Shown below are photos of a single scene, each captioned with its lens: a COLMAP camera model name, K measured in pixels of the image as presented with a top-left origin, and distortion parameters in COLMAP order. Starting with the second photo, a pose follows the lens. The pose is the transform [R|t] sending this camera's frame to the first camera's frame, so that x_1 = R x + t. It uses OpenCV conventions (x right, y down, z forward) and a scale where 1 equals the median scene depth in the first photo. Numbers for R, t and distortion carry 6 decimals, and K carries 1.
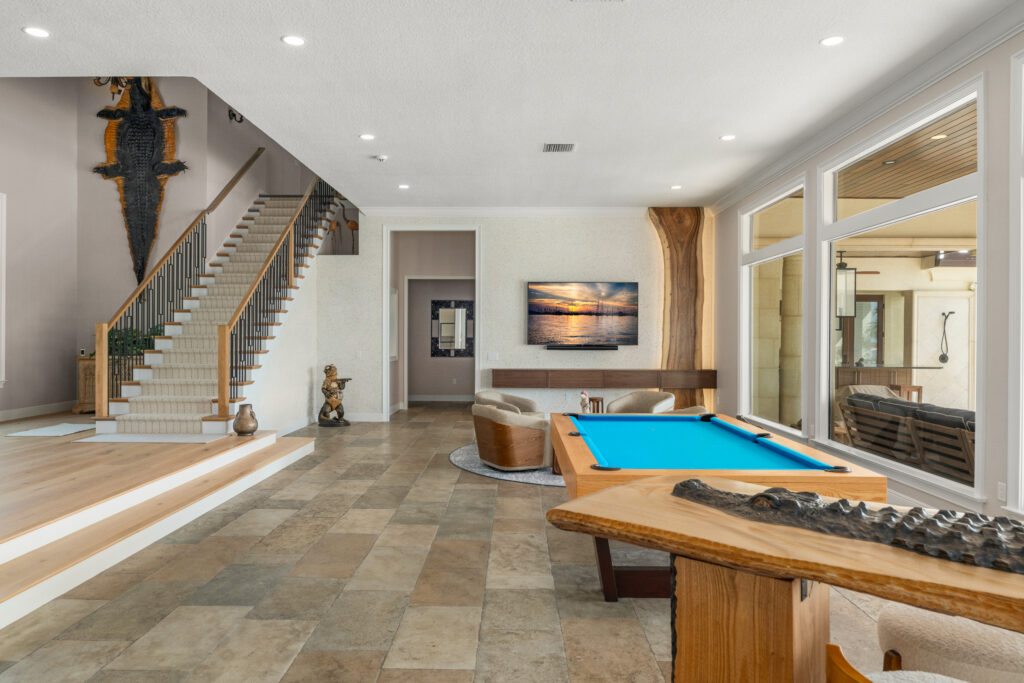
lens RADIAL K [[682.1, 0, 506.1], [0, 682.1, 338.4], [0, 0, 1]] dist [-0.005160, -0.000975]
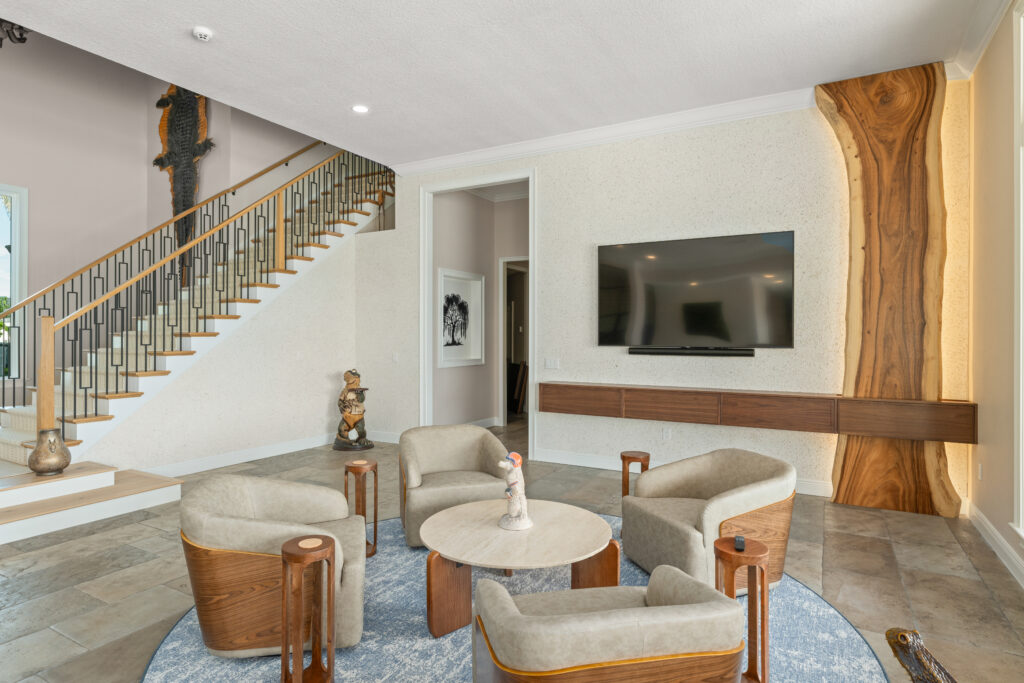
lens RADIAL K [[554.5, 0, 510.2], [0, 554.5, 336.8], [0, 0, 1]] dist [-0.005750, -0.000832]
pose [[0.880648, -0.000532, -0.473772, 0.205153], [-0.005429, 0.999922, -0.011215, 0.007100], [0.473741, 0.012449, 0.880576, 0.517681]]
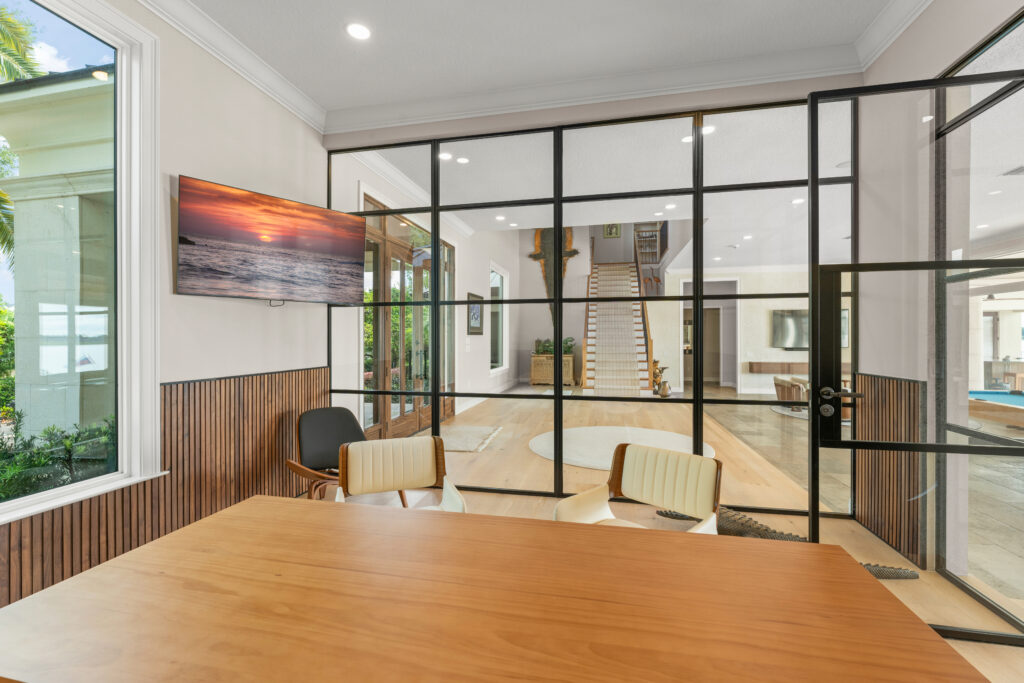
lens RADIAL K [[440.3, 0, 508.3], [0, 440.3, 337.7], [0, 0, 1]] dist [0.000655, 0.000083]
pose [[0.978773, -0.007742, -0.204800, -0.389312], [0.006741, 0.999962, -0.005583, -0.013865], [0.204836, 0.004084, 0.978788, -0.196698]]
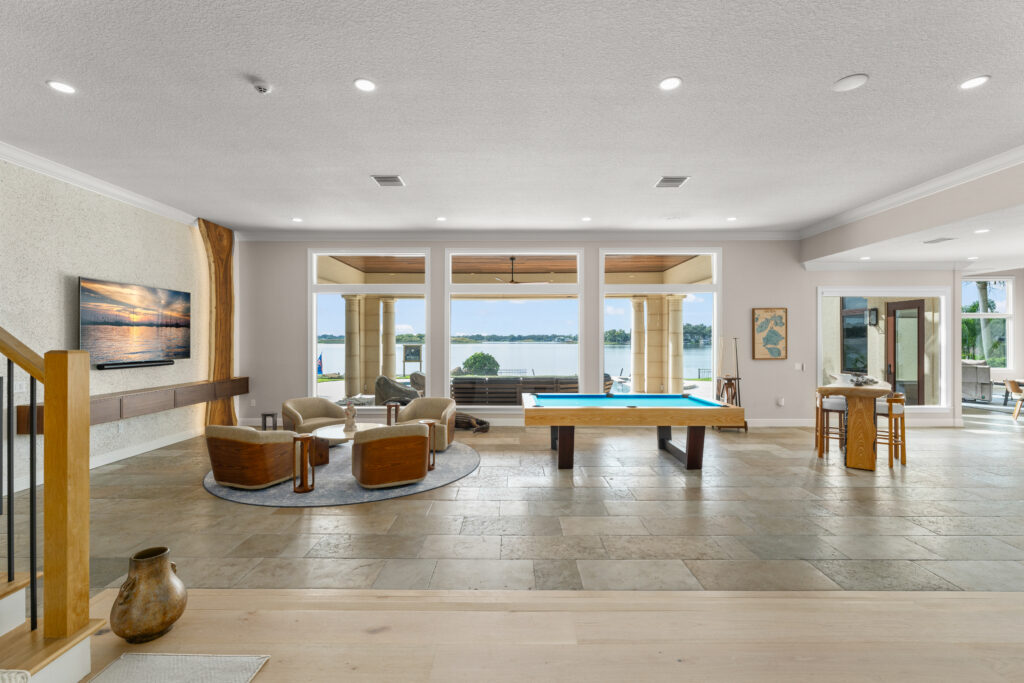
lens RADIAL K [[452.2, 0, 510.4], [0, 452.2, 336.8], [0, 0, 1]] dist [0.000642, 0.000059]
pose [[-0.028993, -0.003229, 0.999574, -0.458933], [0.004740, 0.999983, 0.003368, -0.020655], [-0.999568, 0.004835, -0.028977, 0.572365]]
